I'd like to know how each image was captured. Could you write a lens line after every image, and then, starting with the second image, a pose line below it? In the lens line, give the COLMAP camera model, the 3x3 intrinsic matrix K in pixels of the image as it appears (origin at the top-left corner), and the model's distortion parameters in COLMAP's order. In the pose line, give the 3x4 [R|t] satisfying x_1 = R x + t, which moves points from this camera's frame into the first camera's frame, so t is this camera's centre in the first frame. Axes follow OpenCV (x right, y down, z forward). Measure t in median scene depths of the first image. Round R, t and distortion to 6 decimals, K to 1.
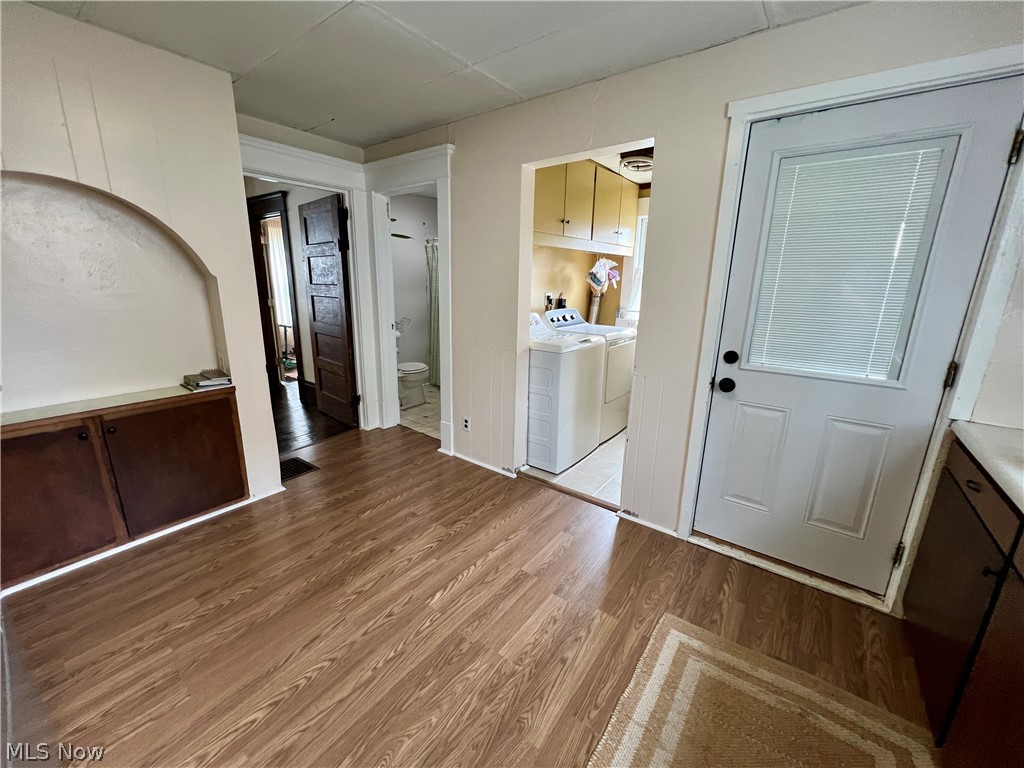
lens RADIAL K [[410.0, 0, 506.2], [0, 410.0, 383.5], [0, 0, 1]] dist [-0.000799, 0.000205]
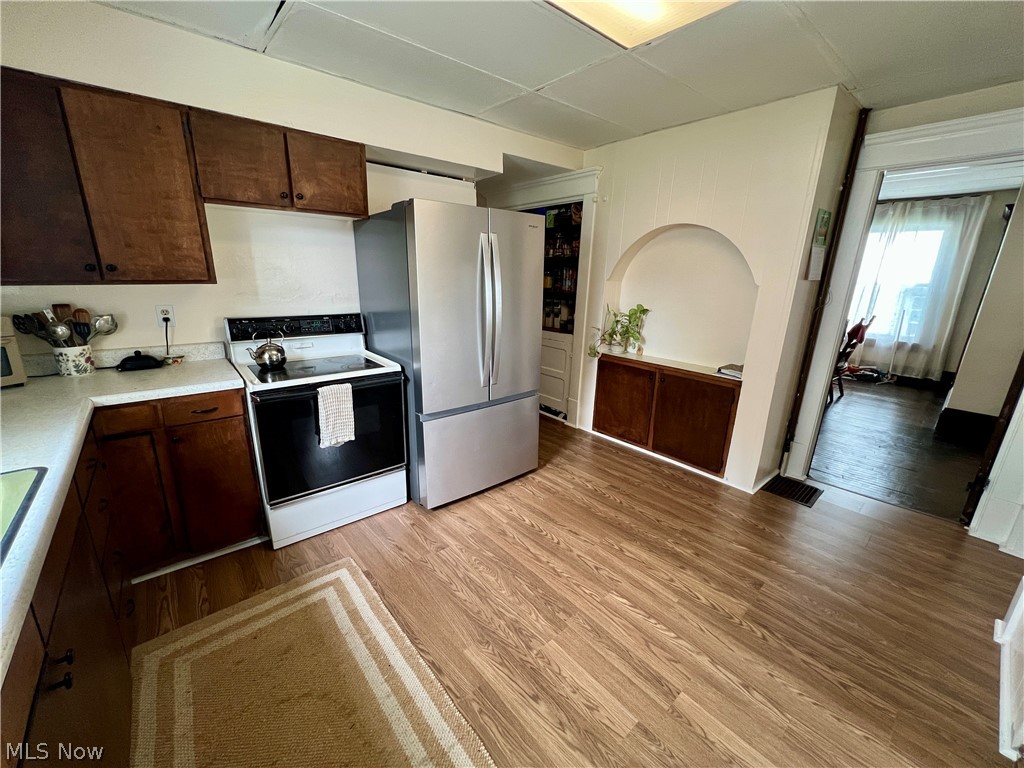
lens RADIAL K [[406.1, 0, 511.9], [0, 406.1, 383.9], [0, 0, 1]] dist [-0.002561, -0.000344]
pose [[-0.204662, 0.239057, -0.949192, 0.649517], [-0.267935, 0.919000, 0.289224, -0.169996], [0.941448, 0.313515, -0.124033, 0.645659]]
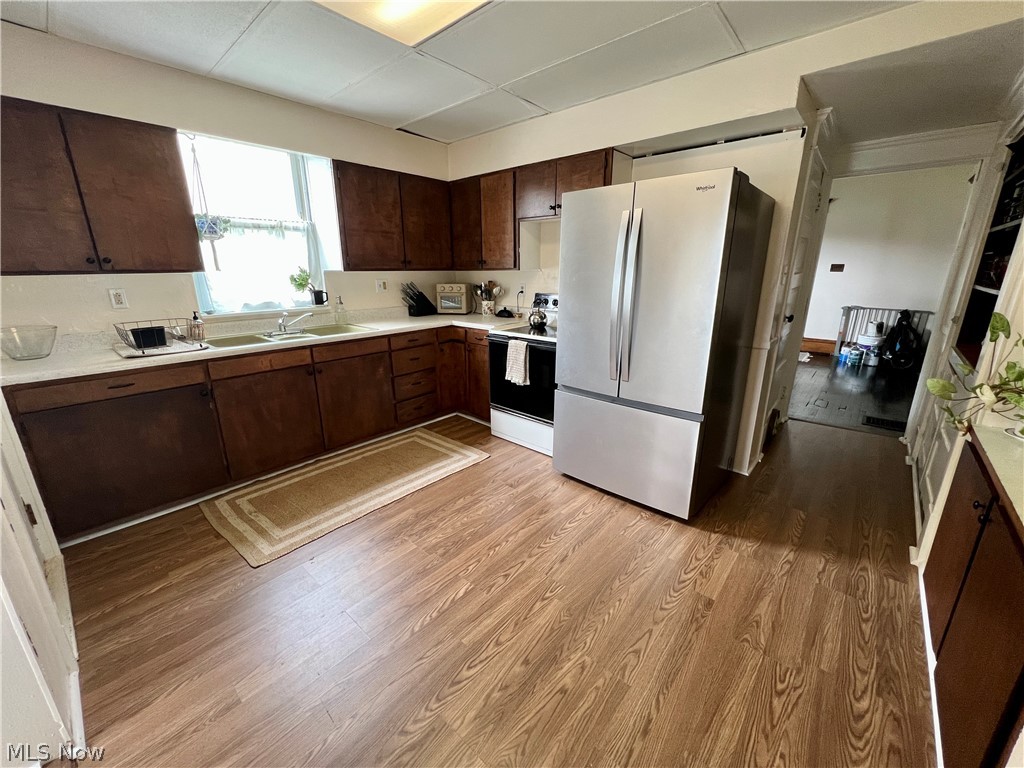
lens RADIAL K [[410.0, 0, 510.5], [0, 410.0, 383.4], [0, 0, 1]] dist [-0.000799, 0.000205]
pose [[-0.997927, -0.030639, 0.056589, -0.295259], [0.001957, 0.864530, 0.502578, -0.357007], [-0.064322, 0.501647, -0.862678, 1.448655]]
